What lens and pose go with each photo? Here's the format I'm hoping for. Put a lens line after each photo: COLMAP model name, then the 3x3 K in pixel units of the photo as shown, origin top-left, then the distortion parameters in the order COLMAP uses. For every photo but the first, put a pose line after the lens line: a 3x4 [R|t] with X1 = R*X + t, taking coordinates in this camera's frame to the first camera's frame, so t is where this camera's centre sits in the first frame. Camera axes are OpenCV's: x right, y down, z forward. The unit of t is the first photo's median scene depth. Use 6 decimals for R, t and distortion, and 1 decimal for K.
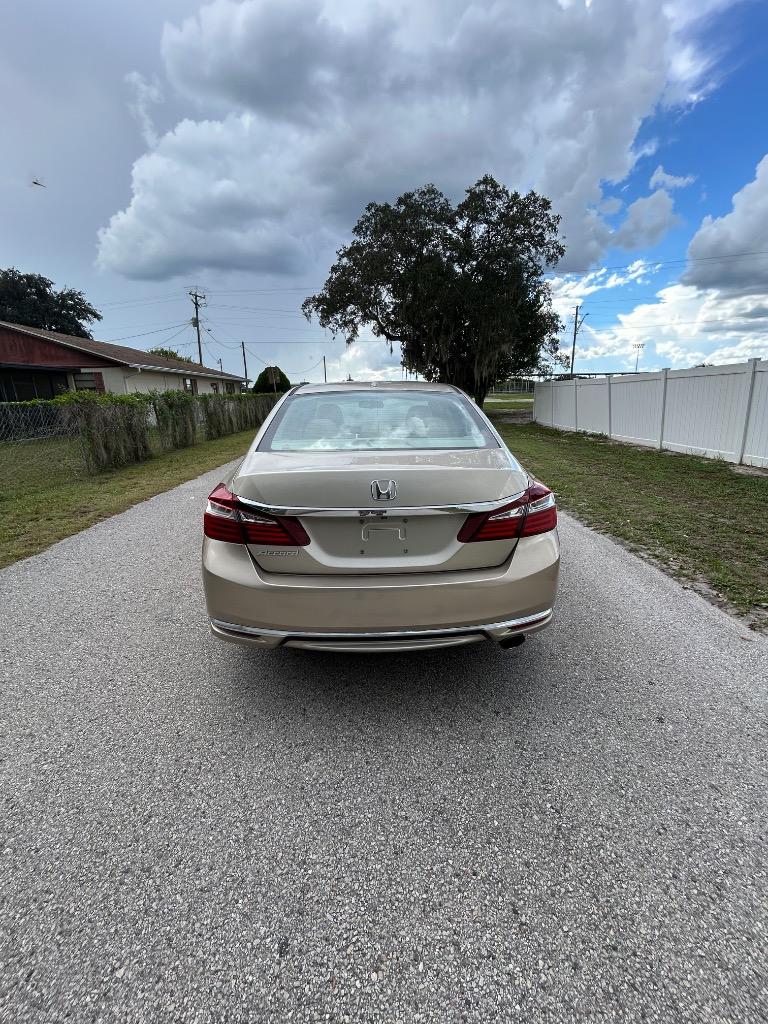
lens RADIAL K [[417.4, 0, 385.9], [0, 417.4, 509.4], [0, 0, 1]] dist [0.003497, -0.000356]
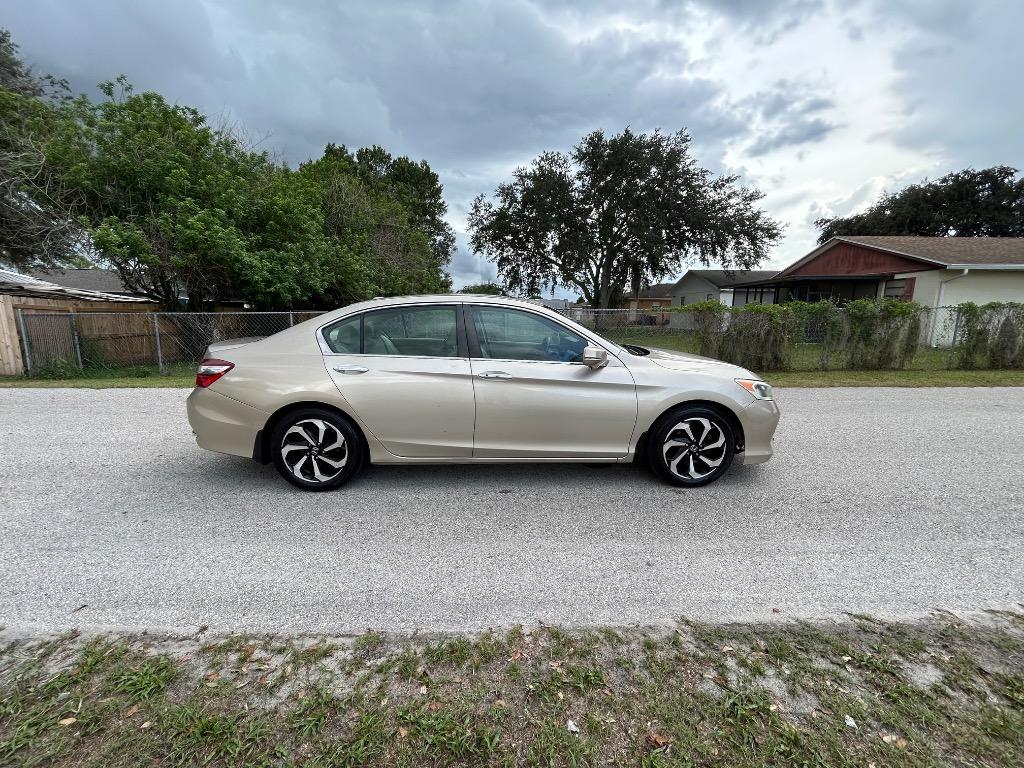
lens RADIAL K [[412.2, 0, 509.7], [0, 412.2, 383.1], [0, 0, 1]] dist [0.003036, 0.000392]
pose [[-0.000806, 0.195075, -0.980788, 0.185472], [-0.265771, 0.945474, 0.188269, -0.057452], [0.964036, 0.260816, 0.051083, 0.196145]]
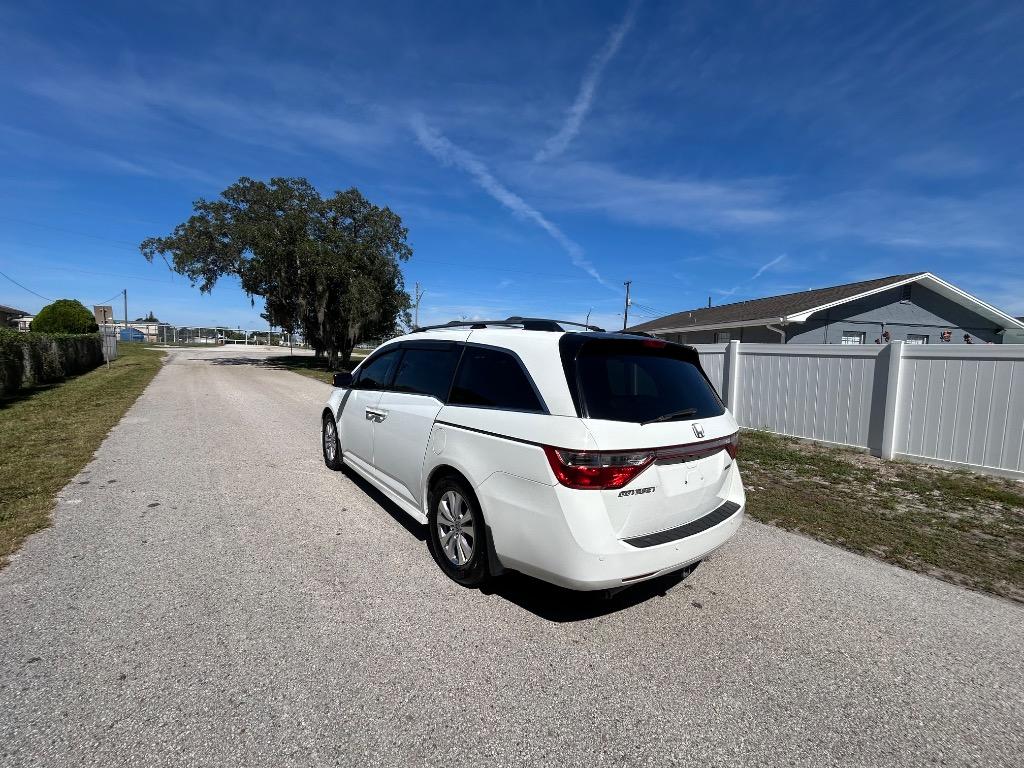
lens RADIAL K [[416.2, 0, 508.9], [0, 416.2, 382.5], [0, 0, 1]] dist [0.001965, 0.001221]
pose [[0.806395, 0.013666, 0.591220, -0.109029], [0.098039, 0.982810, -0.156439, 0.038657], [-0.583194, 0.184114, 0.791193, -0.169390]]
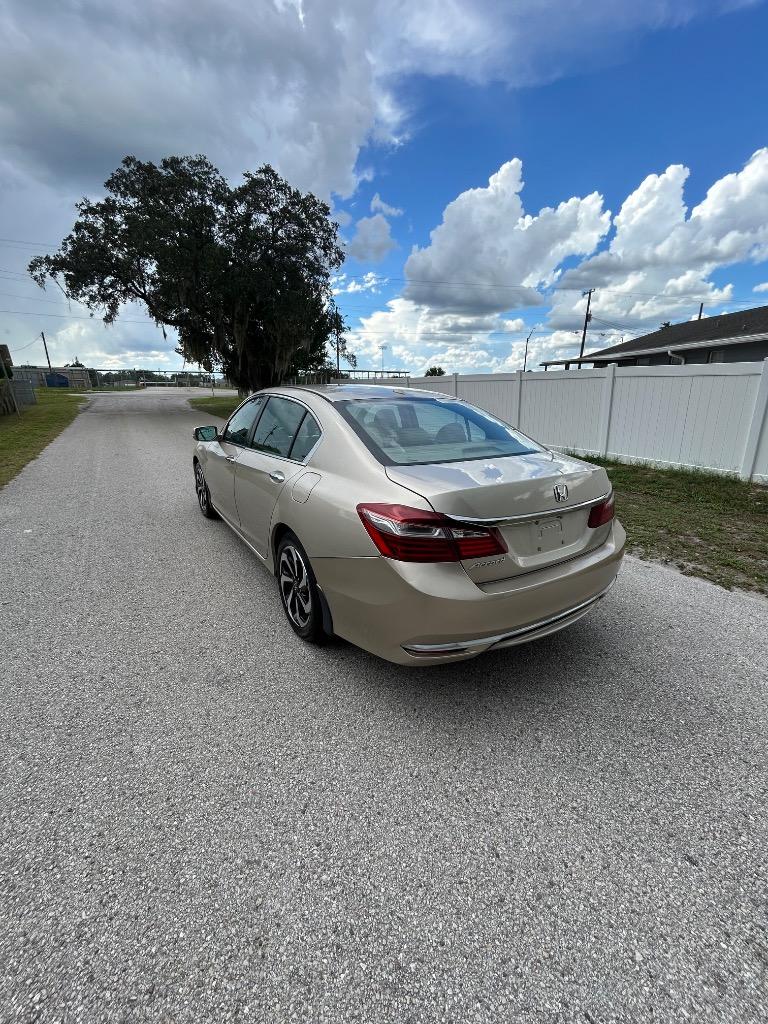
lens RADIAL K [[416.0, 0, 388.4], [0, 416.0, 509.3], [0, 0, 1]] dist [-0.001232, 0.000499]
pose [[0.858466, -0.120590, 0.498493, -0.084526], [0.111708, 0.992594, 0.047742, -0.009188], [-0.500558, 0.014701, 0.865578, 0.019832]]
